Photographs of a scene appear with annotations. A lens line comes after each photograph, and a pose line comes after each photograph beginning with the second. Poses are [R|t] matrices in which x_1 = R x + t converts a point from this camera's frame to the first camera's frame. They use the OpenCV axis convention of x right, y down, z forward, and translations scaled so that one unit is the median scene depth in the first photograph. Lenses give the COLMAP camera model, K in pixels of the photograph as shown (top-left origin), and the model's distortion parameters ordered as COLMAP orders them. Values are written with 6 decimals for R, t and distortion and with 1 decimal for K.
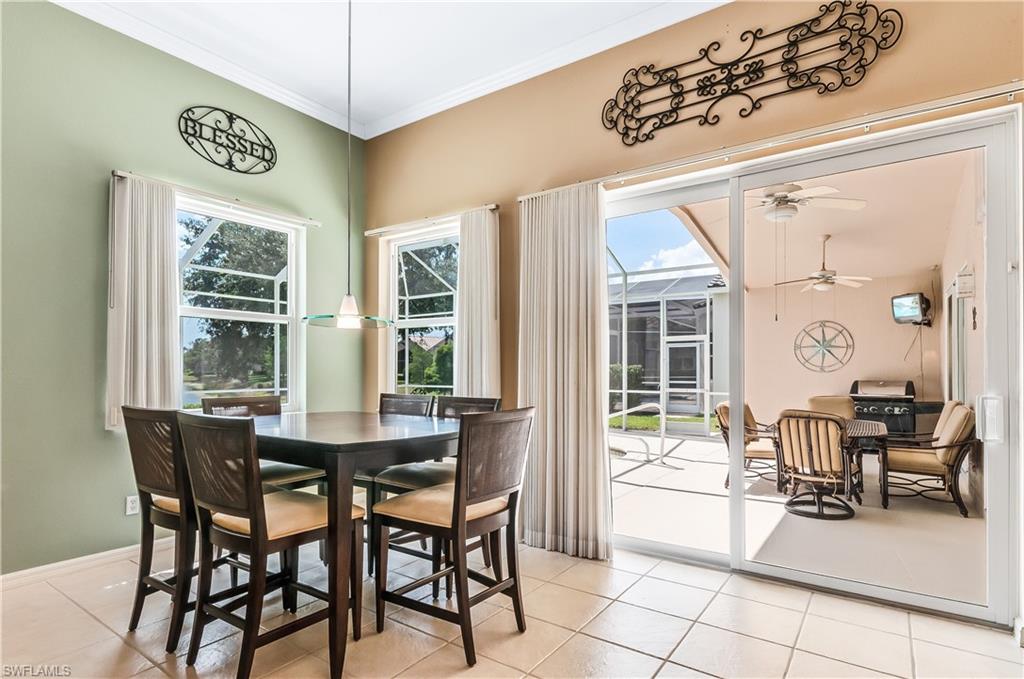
lens RADIAL K [[529.4, 0, 513.8], [0, 529.4, 364.3], [0, 0, 1]] dist [0.003871, -0.002123]
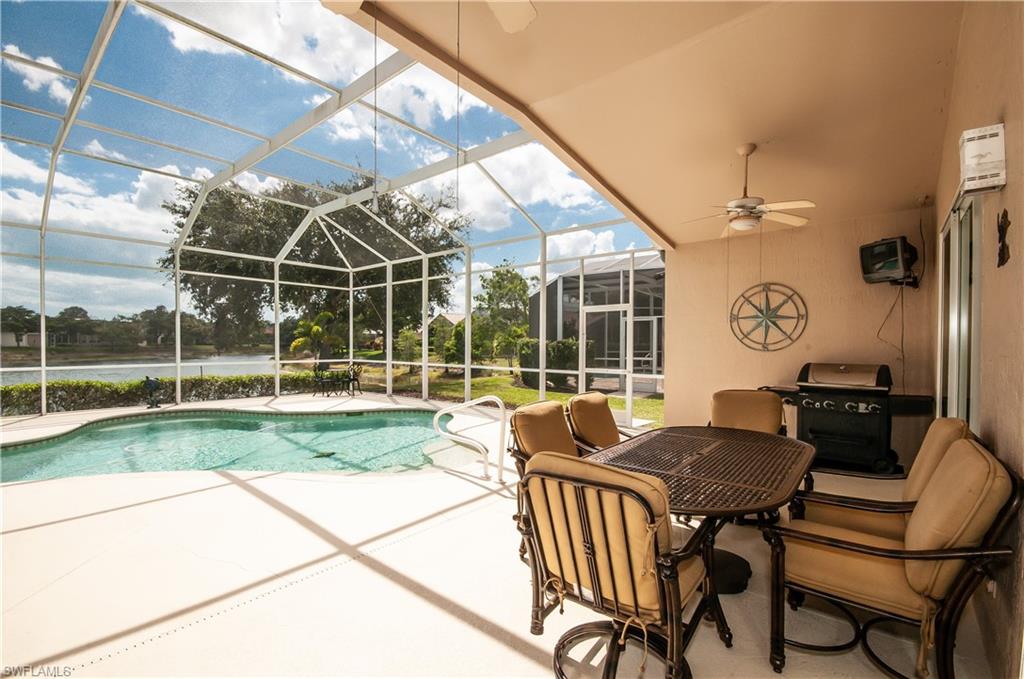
lens RADIAL K [[446.7, 0, 511.8], [0, 446.7, 345.0], [0, 0, 1]] dist [-0.001324, -0.000015]
pose [[0.997359, 0.003460, -0.072543, 0.716695], [-0.002364, 0.999882, 0.015200, -0.007023], [0.072587, -0.014988, 0.997249, 0.903341]]
